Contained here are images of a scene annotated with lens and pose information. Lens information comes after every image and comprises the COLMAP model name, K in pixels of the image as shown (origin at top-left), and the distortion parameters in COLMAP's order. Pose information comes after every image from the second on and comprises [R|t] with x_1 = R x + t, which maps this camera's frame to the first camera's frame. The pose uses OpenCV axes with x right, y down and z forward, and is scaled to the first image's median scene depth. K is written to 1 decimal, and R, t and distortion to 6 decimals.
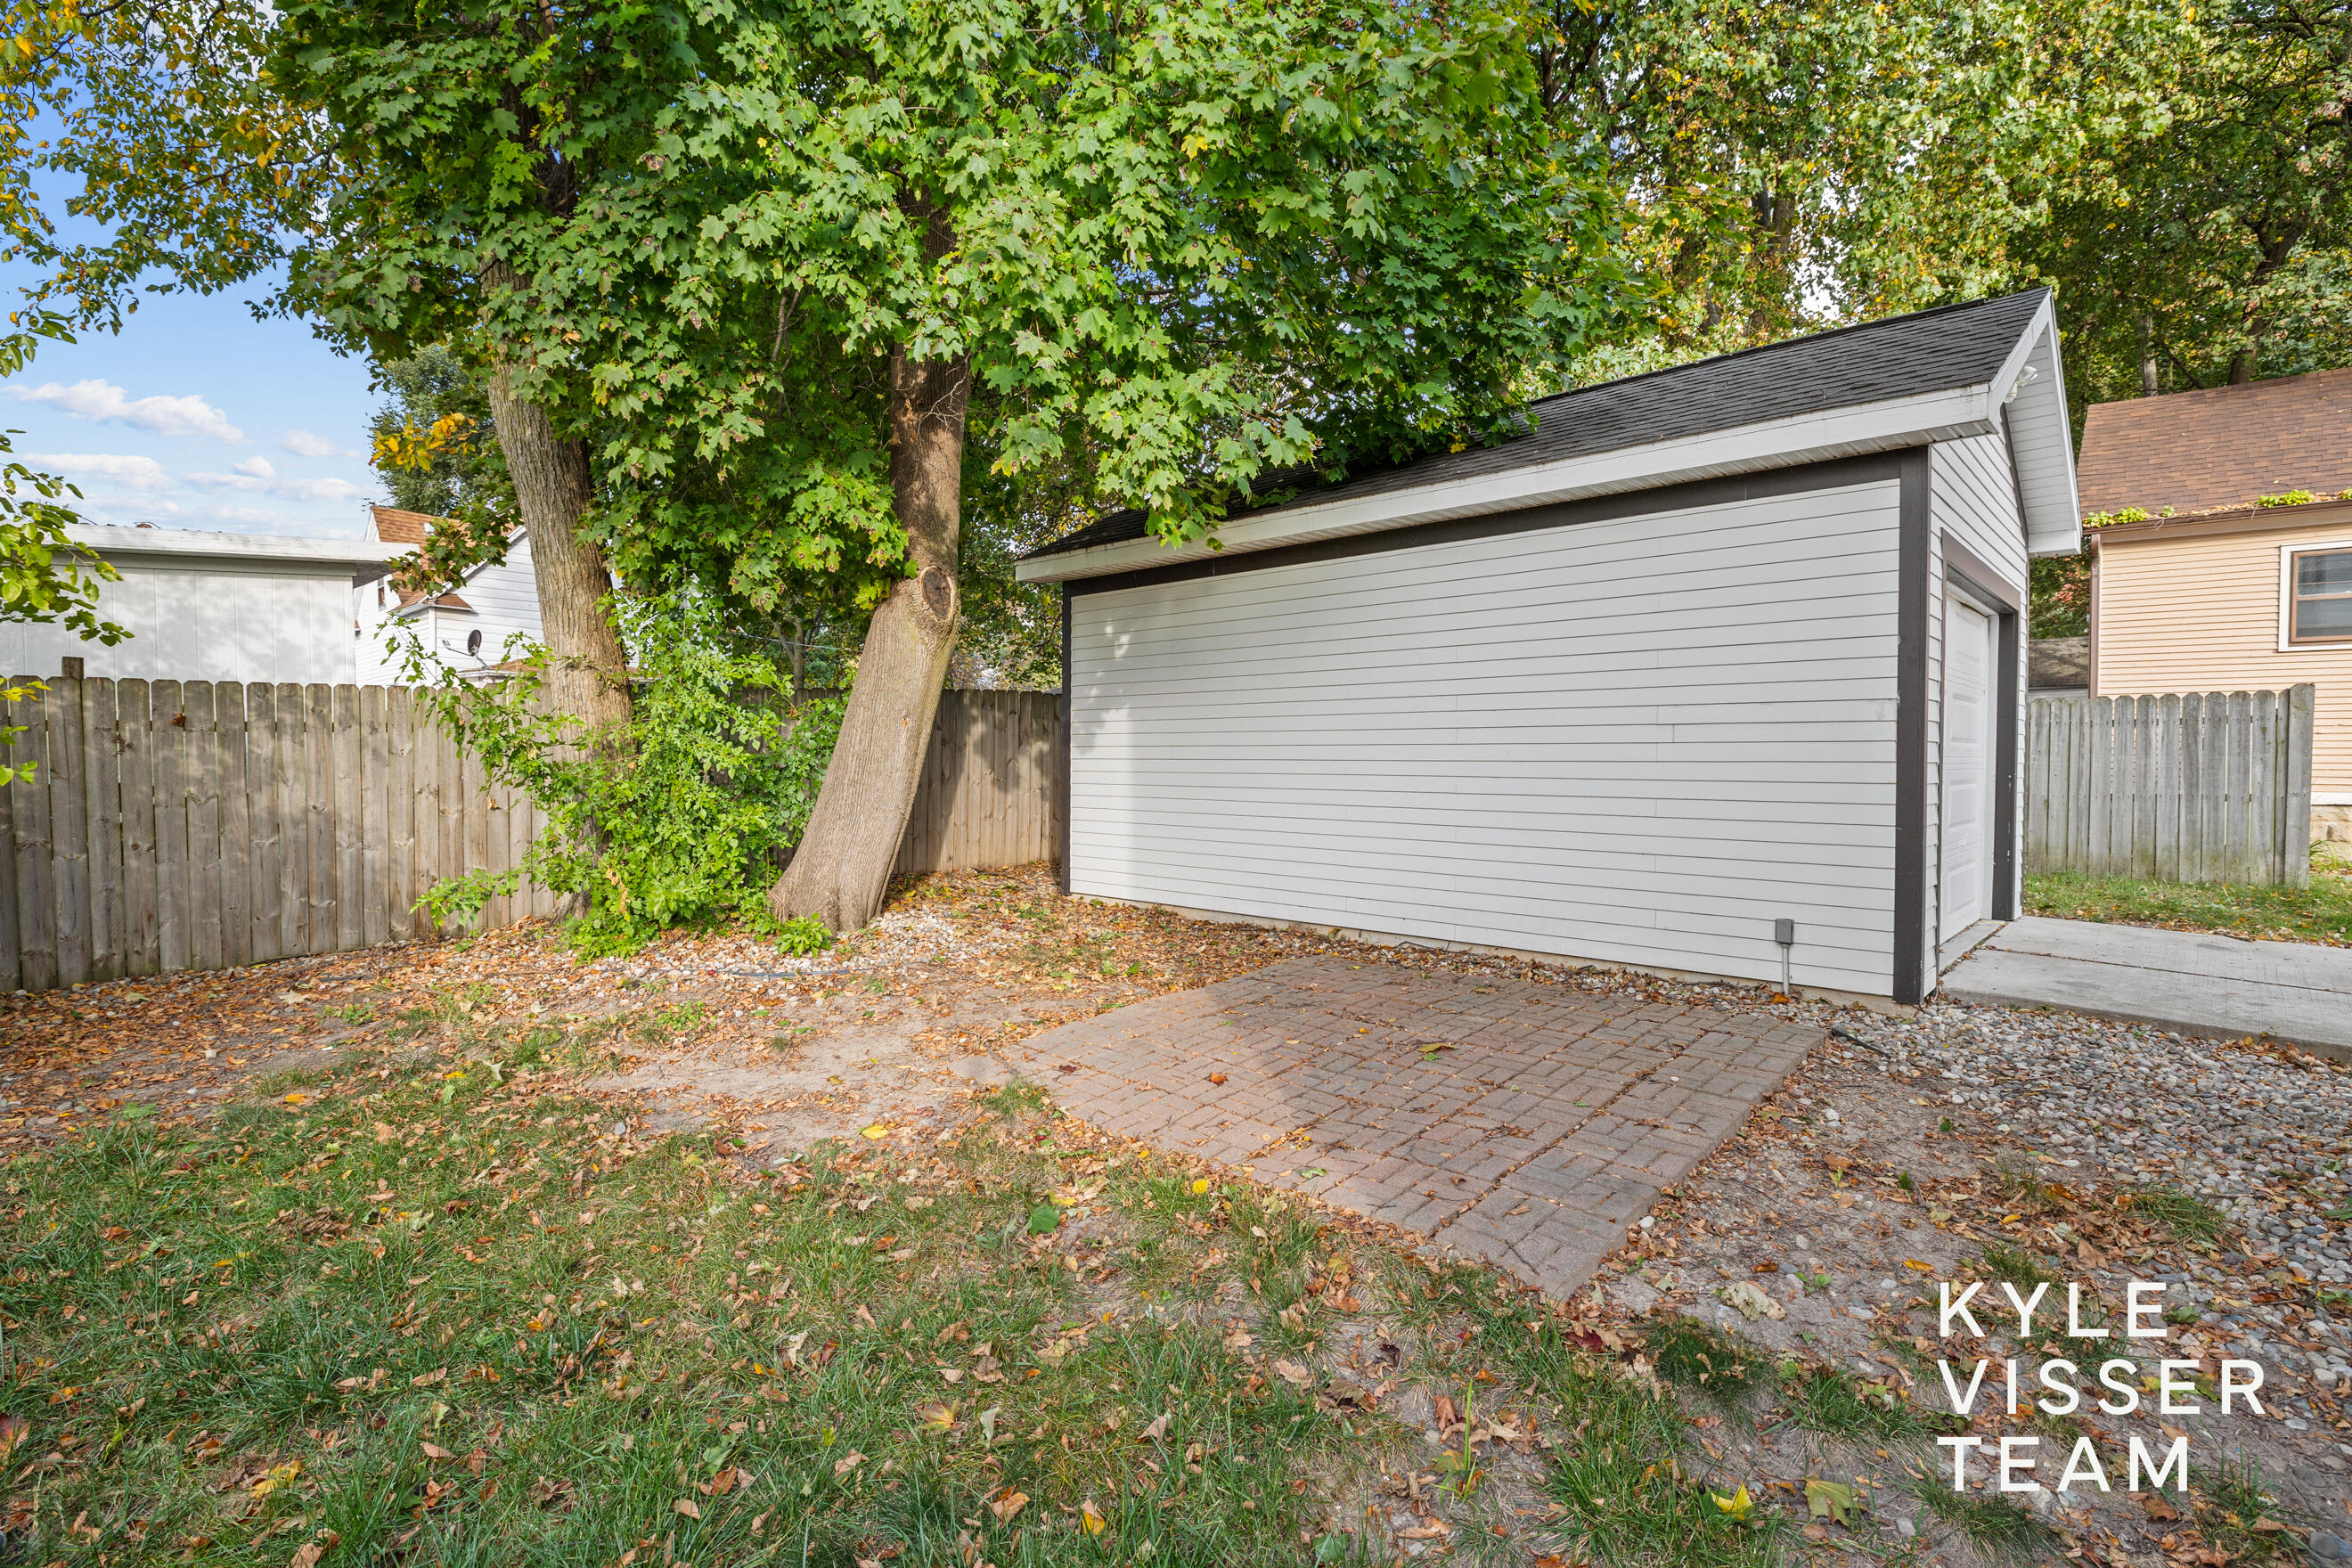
lens RADIAL K [[1098.7, 0, 1176.0], [0, 1098.7, 784.0], [0, 0, 1]] dist [-0.003500, 0.000087]
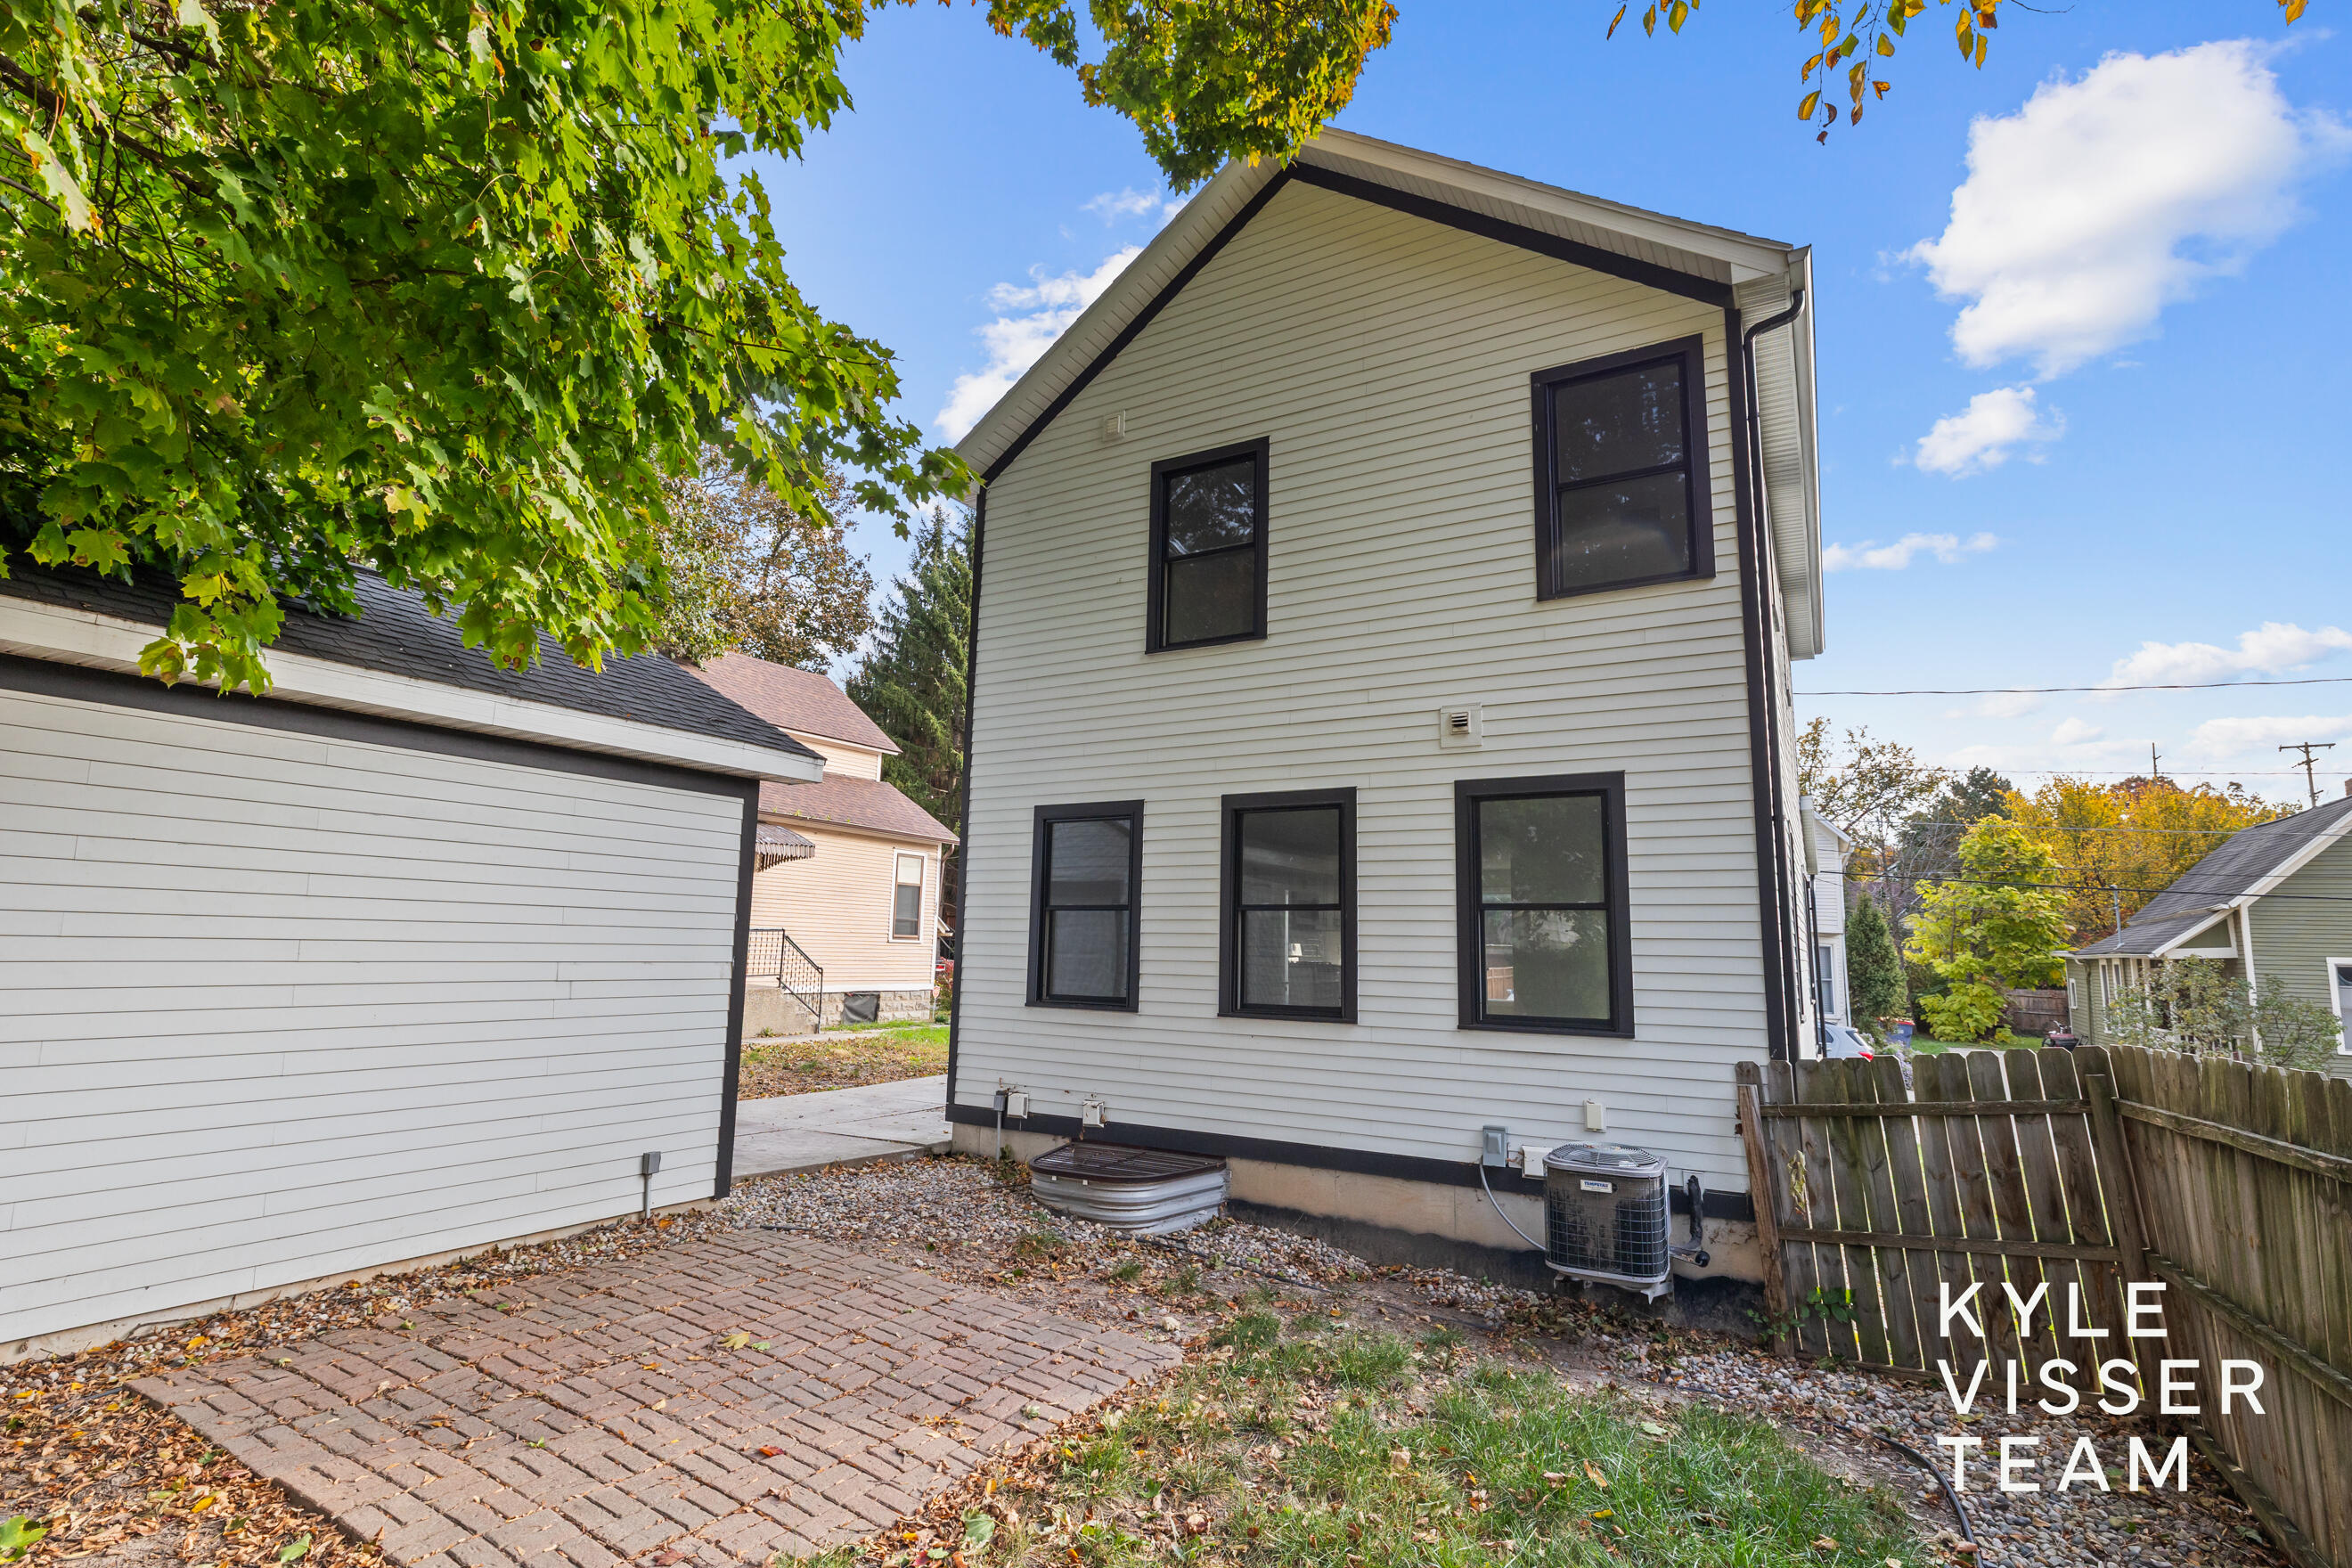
lens RADIAL K [[1114.1, 0, 1176.0], [0, 1114.1, 784.0], [0, 0, 1]] dist [0.000453, 0.000245]
pose [[-0.215506, 0.136941, 0.966853, -0.748769], [0.003433, 0.990218, -0.139486, -0.095248], [-0.976496, -0.026741, -0.213868, 0.718993]]
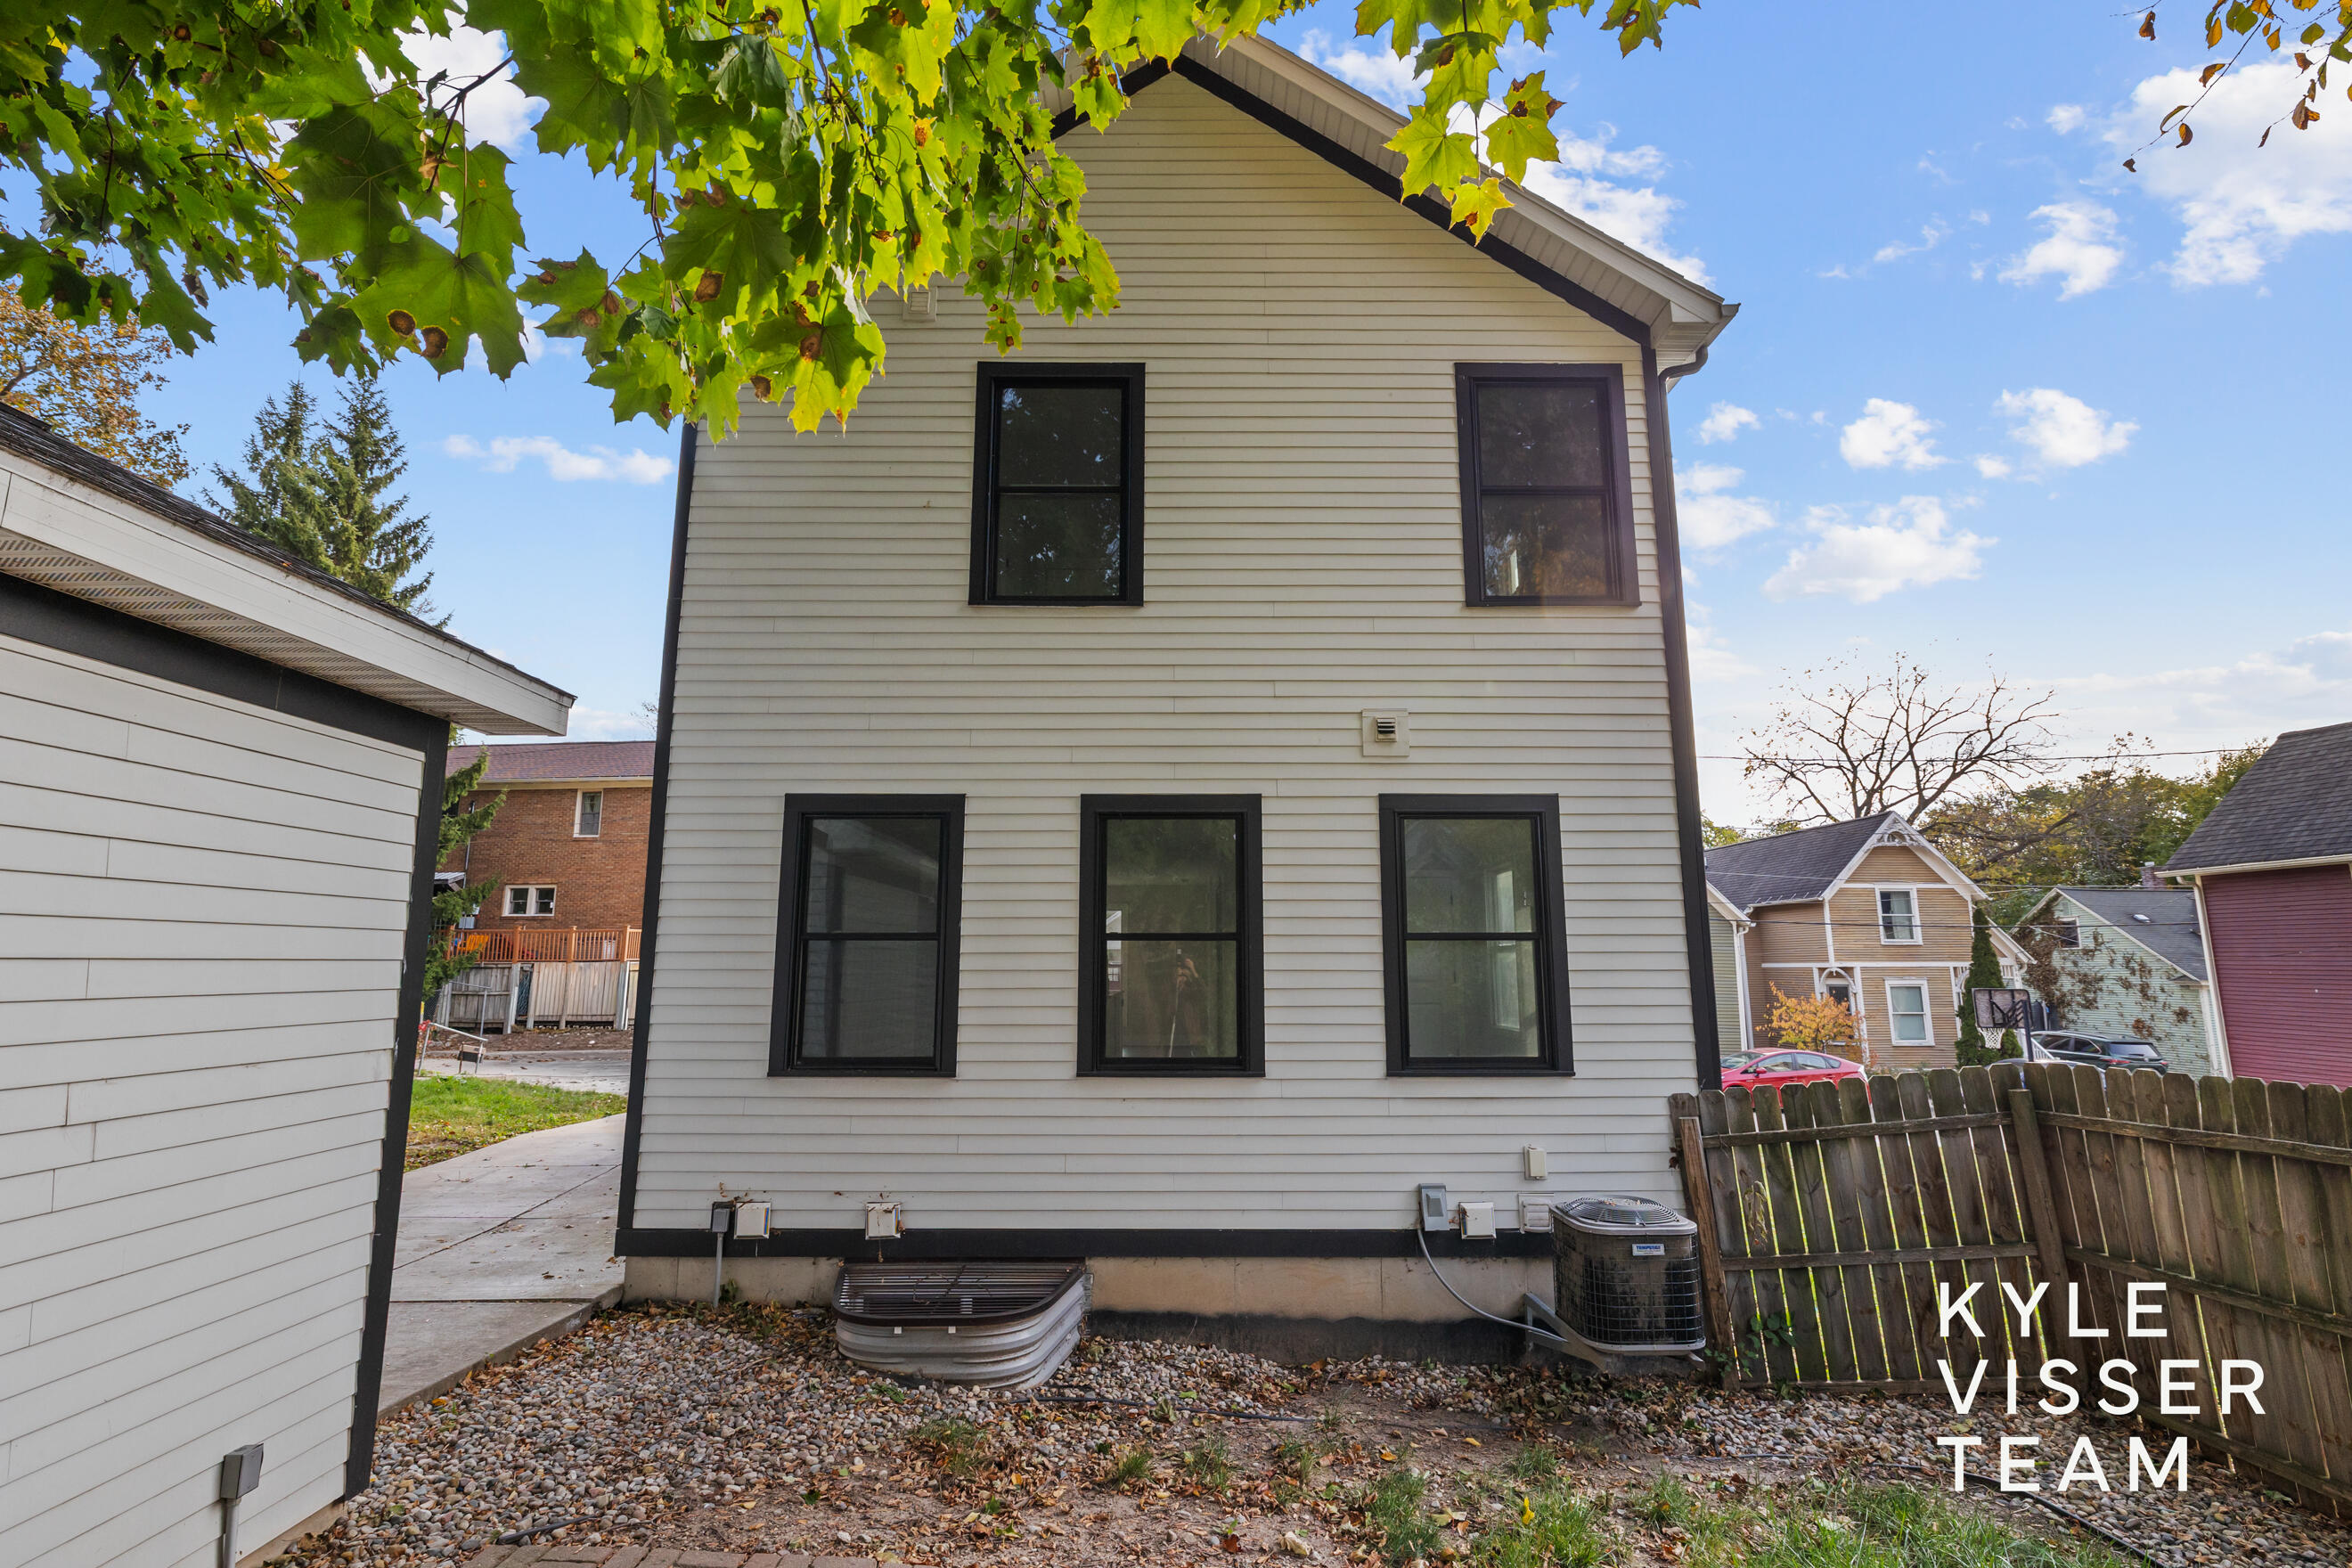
lens RADIAL K [[1098.7, 0, 1176.0], [0, 1098.7, 784.0], [0, 0, 1]] dist [-0.003500, 0.000087]
pose [[-0.681974, 0.115805, 0.722150, -0.227874], [0.015995, 0.989510, -0.143574, -0.130418], [-0.731201, -0.086363, -0.676673, 1.056408]]
